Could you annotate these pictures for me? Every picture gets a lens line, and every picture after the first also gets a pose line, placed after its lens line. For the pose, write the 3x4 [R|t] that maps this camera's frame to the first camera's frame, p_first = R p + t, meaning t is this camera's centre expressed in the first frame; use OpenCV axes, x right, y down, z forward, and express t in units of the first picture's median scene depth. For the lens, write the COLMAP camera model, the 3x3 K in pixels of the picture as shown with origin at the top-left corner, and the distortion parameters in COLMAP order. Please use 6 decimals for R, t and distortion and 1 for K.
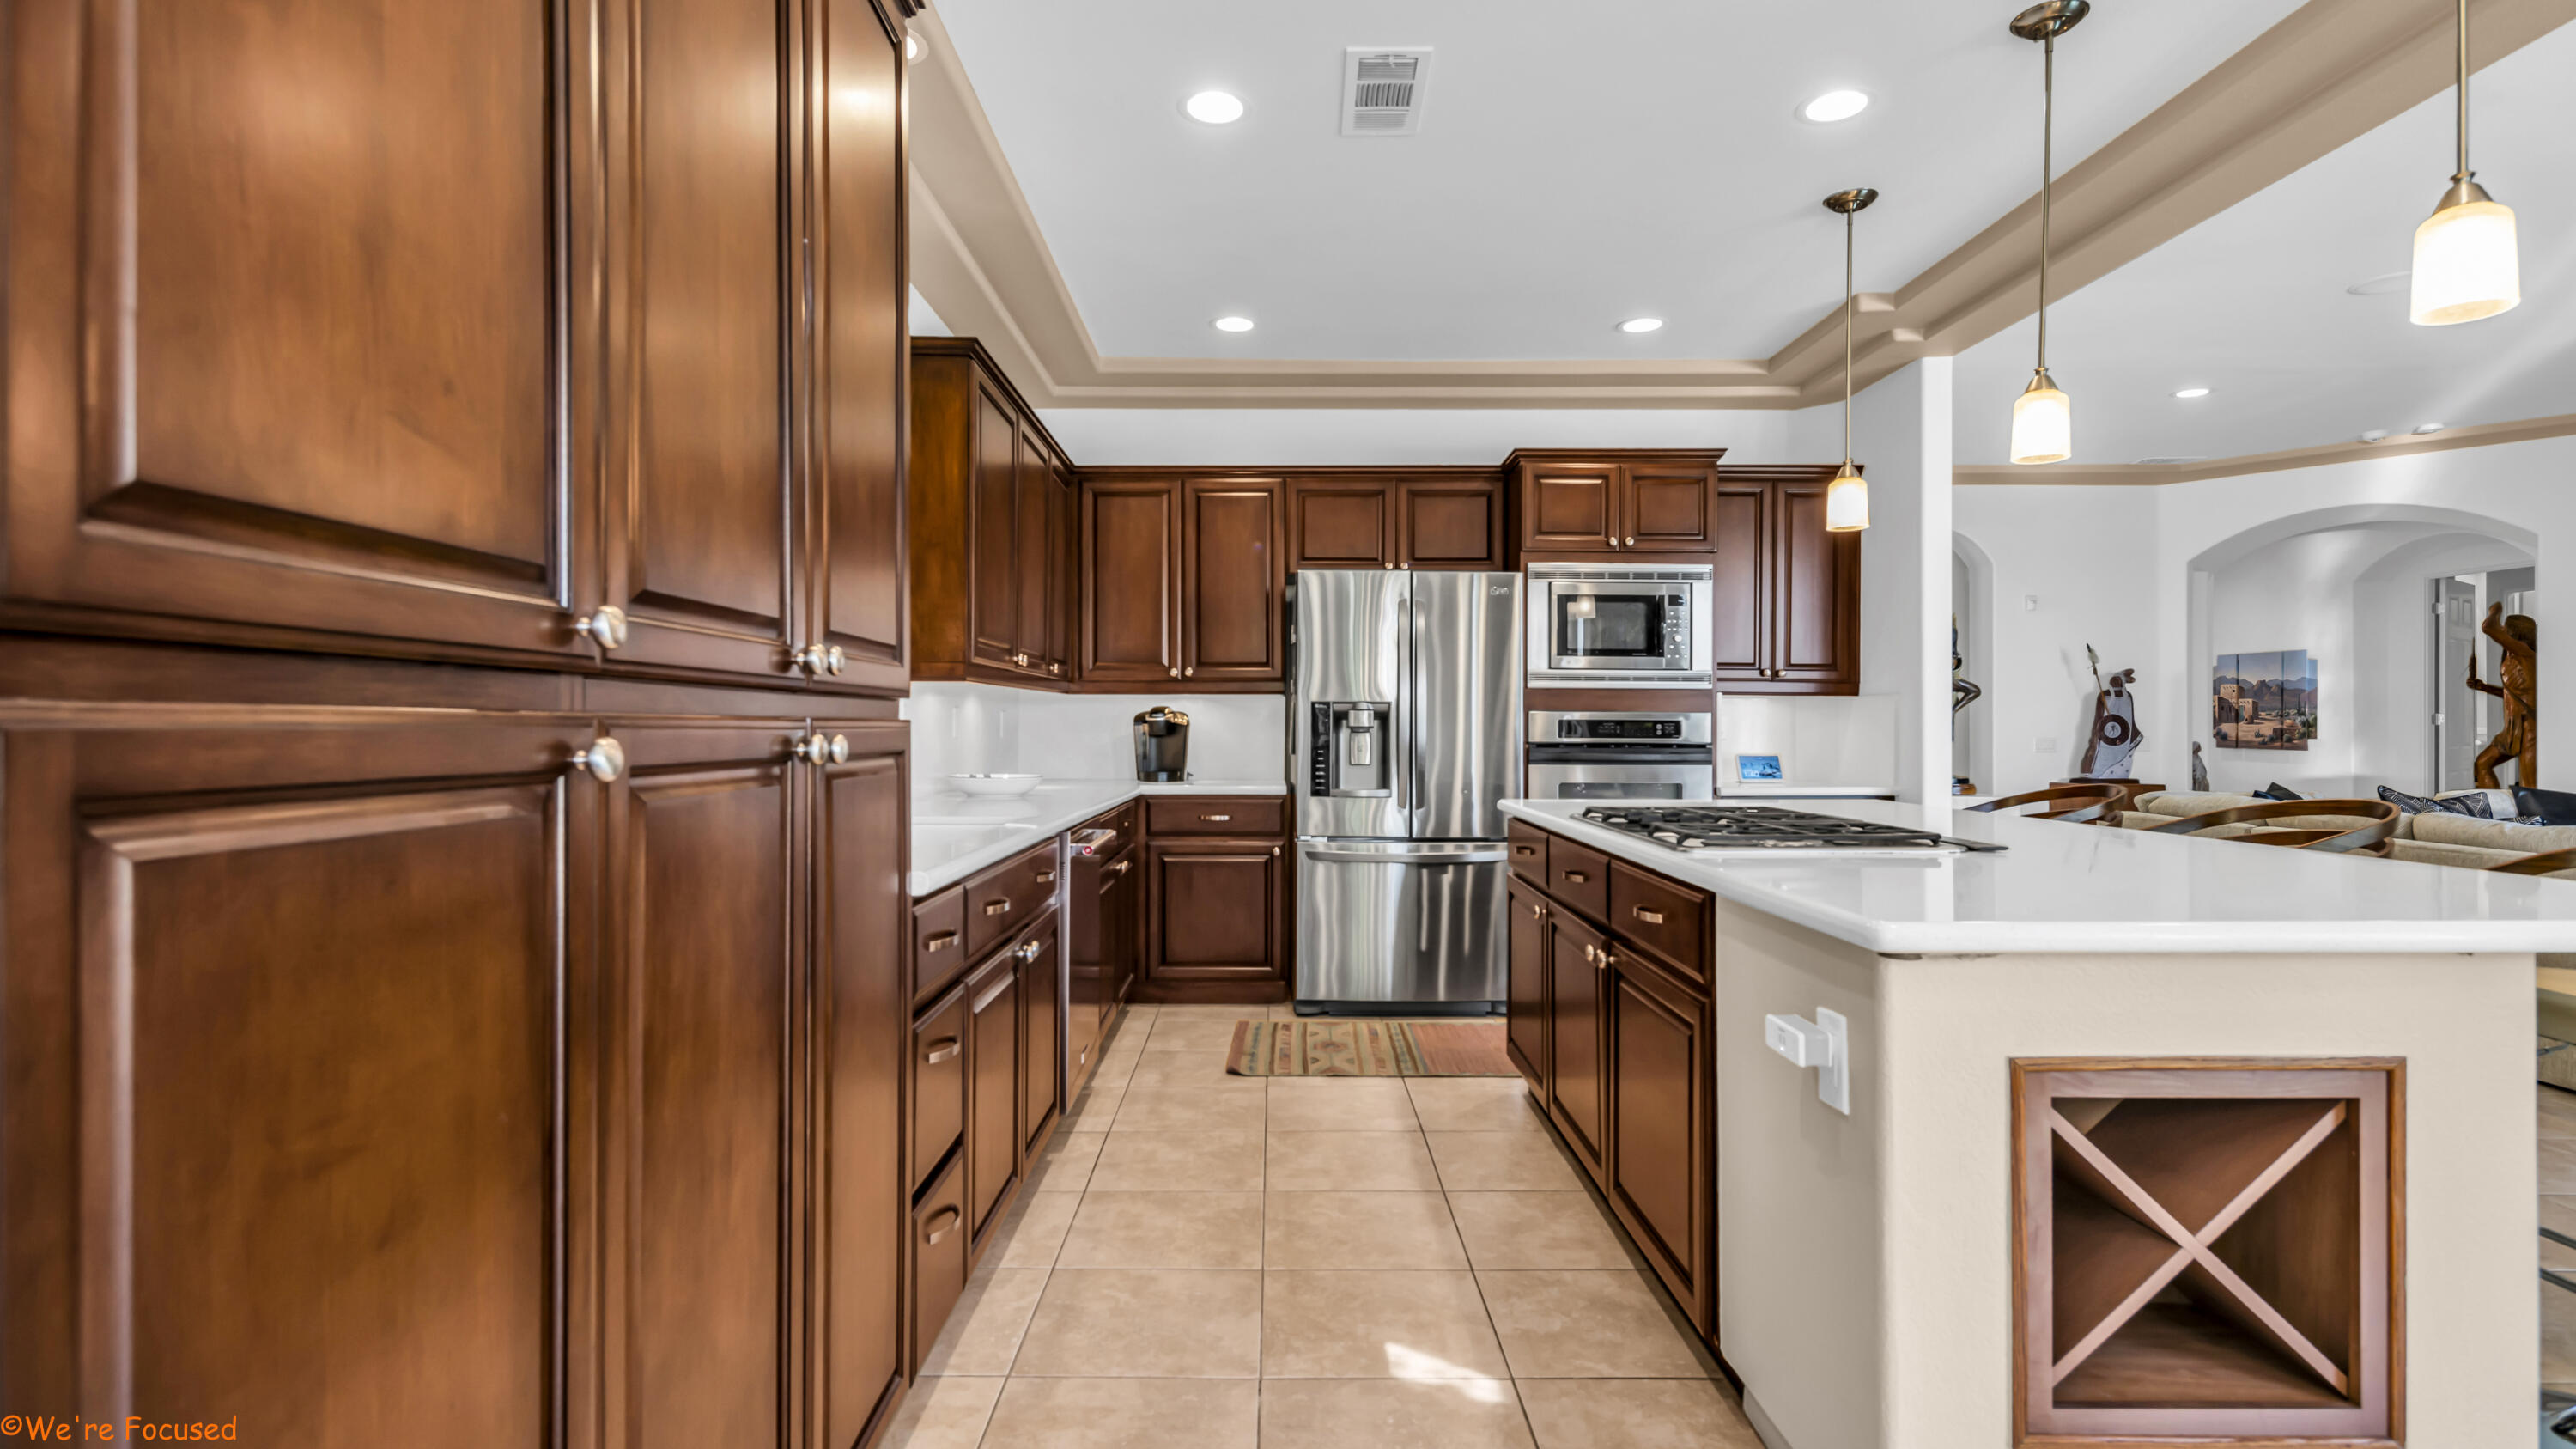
lens RADIAL K [[1249.0, 0, 1289.5], [0, 1249.0, 727.2], [0, 0, 1]] dist [0.010880, -0.002833]
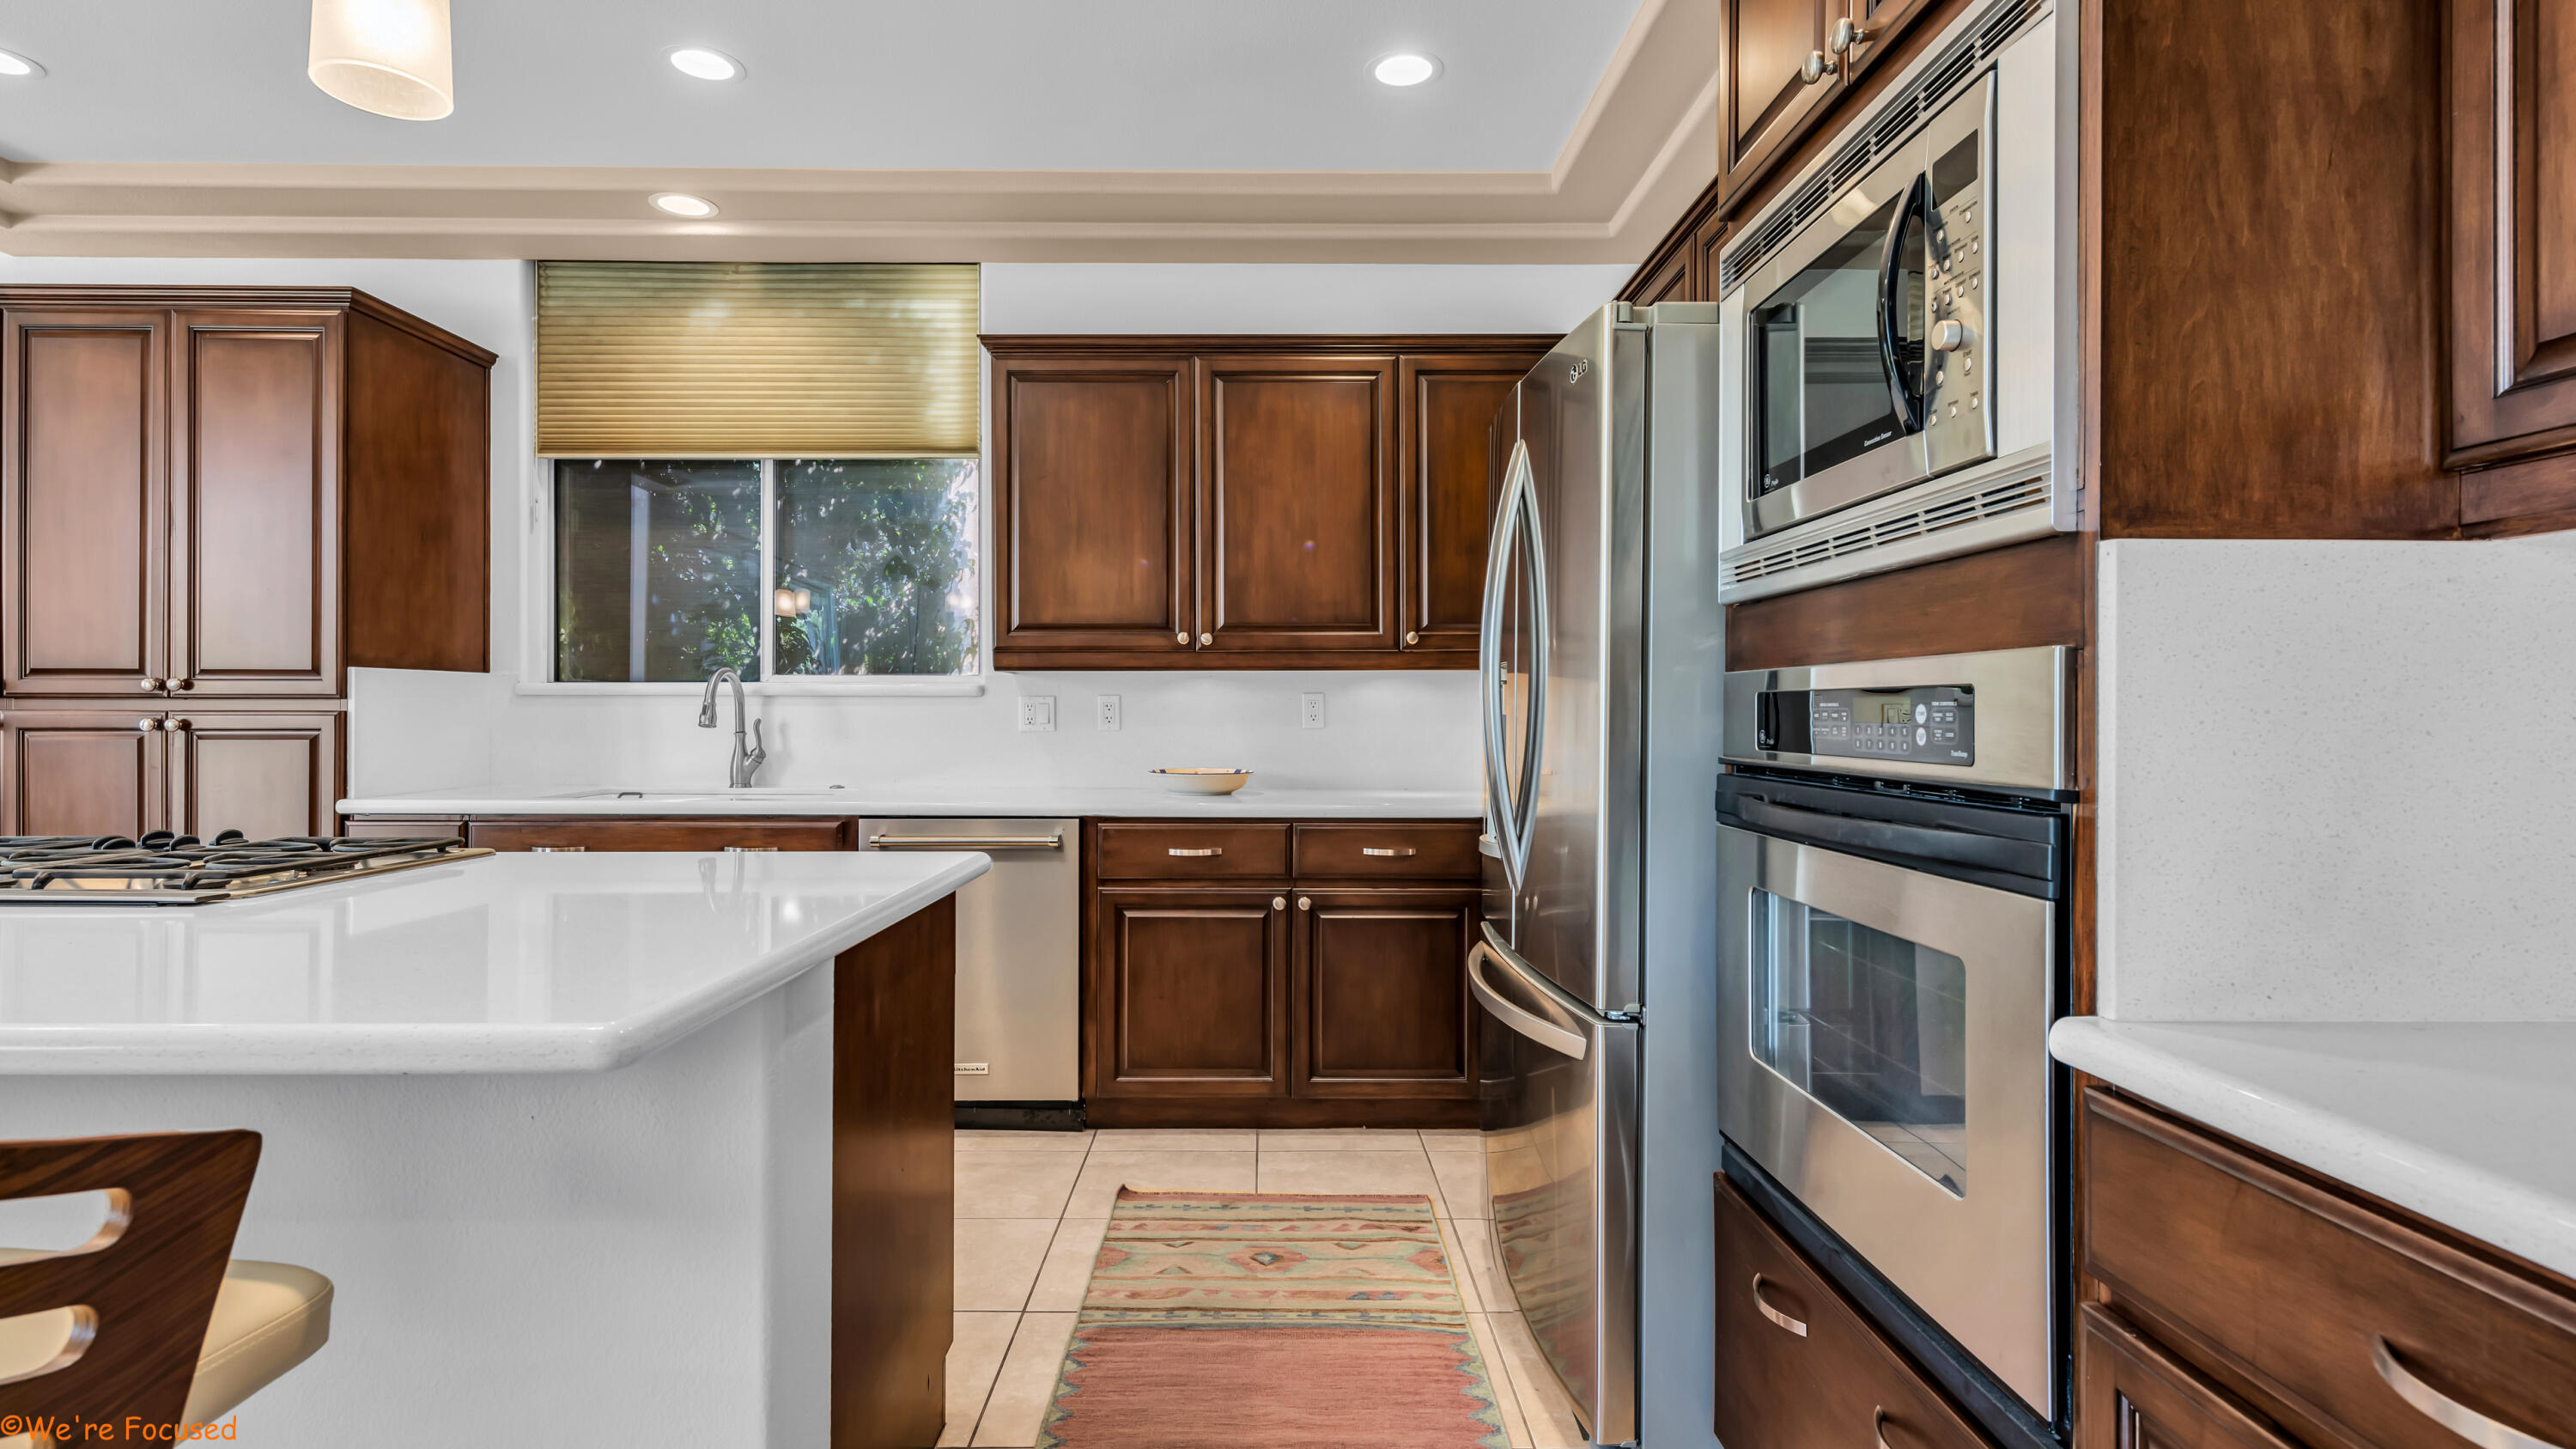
lens RADIAL K [[1249.0, 0, 1280.1], [0, 1249.0, 715.8], [0, 0, 1]] dist [0.010880, -0.002833]
pose [[0.011126, 0.000749, -0.999938, 0.537615], [-0.000415, 1.000000, 0.000744, -0.000345], [0.999938, 0.000406, 0.011126, 0.871933]]
